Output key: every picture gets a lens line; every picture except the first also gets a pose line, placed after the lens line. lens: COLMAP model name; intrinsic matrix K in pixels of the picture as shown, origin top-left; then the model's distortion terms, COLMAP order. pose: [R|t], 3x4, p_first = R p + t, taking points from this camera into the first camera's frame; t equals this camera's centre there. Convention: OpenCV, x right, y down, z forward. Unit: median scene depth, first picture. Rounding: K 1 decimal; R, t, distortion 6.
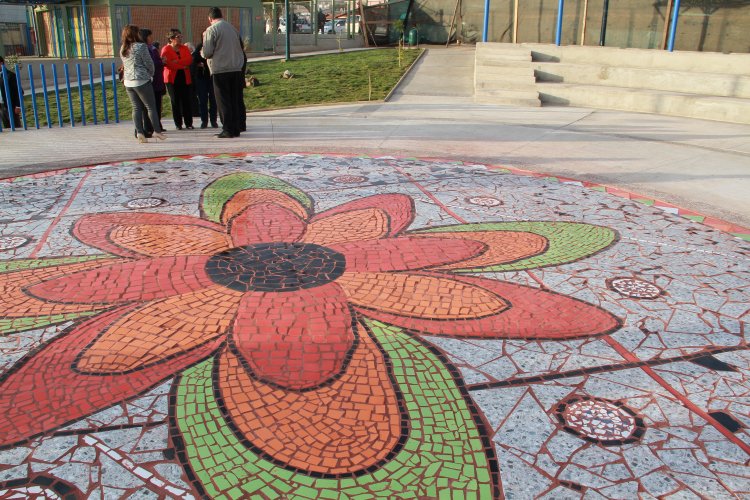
lens RADIAL K [[617.0, 0, 369.1], [0, 617.0, 245.2], [0, 0, 1]] dist [-0.168052, 0.120763]
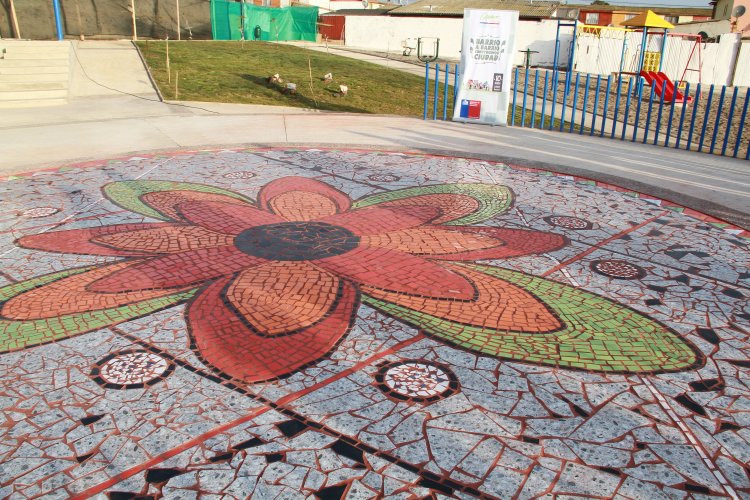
lens RADIAL K [[617.0, 0, 375.2], [0, 617.0, 252.7], [0, 0, 1]] dist [-0.168052, 0.120763]
pose [[-0.503780, -0.323364, 0.801025, -1.463228], [0.246131, 0.835122, 0.491925, -0.607084], [-0.828025, 0.444979, -0.341128, 1.636197]]
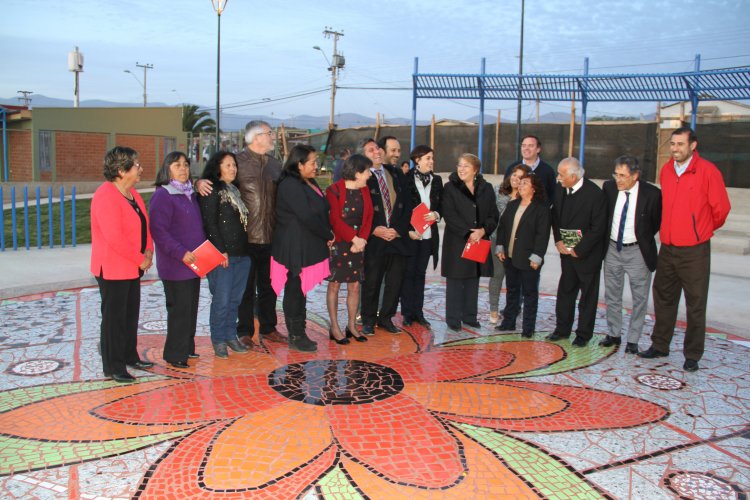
lens RADIAL K [[617.0, 0, 375.1], [0, 617.0, 249.3], [0, 0, 1]] dist [-0.168052, 0.120763]
pose [[0.984750, -0.008373, 0.173774, -0.335104], [0.042561, 0.980086, -0.193961, 0.024104], [-0.168689, 0.198399, 0.965496, -0.058451]]
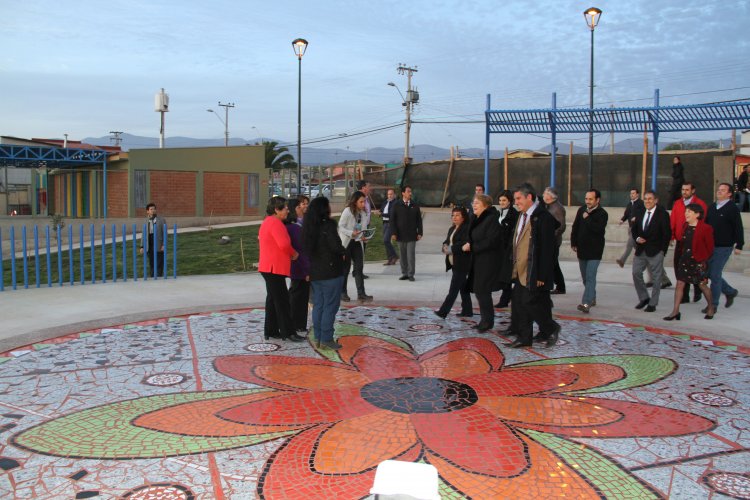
lens RADIAL K [[617.0, 0, 377.3], [0, 617.0, 250.3], [0, 0, 1]] dist [-0.168052, 0.120763]
pose [[0.998345, -0.008389, 0.056885, -0.377586], [0.022111, 0.969241, -0.245118, 0.065490], [-0.053079, 0.245971, 0.967823, -0.267696]]
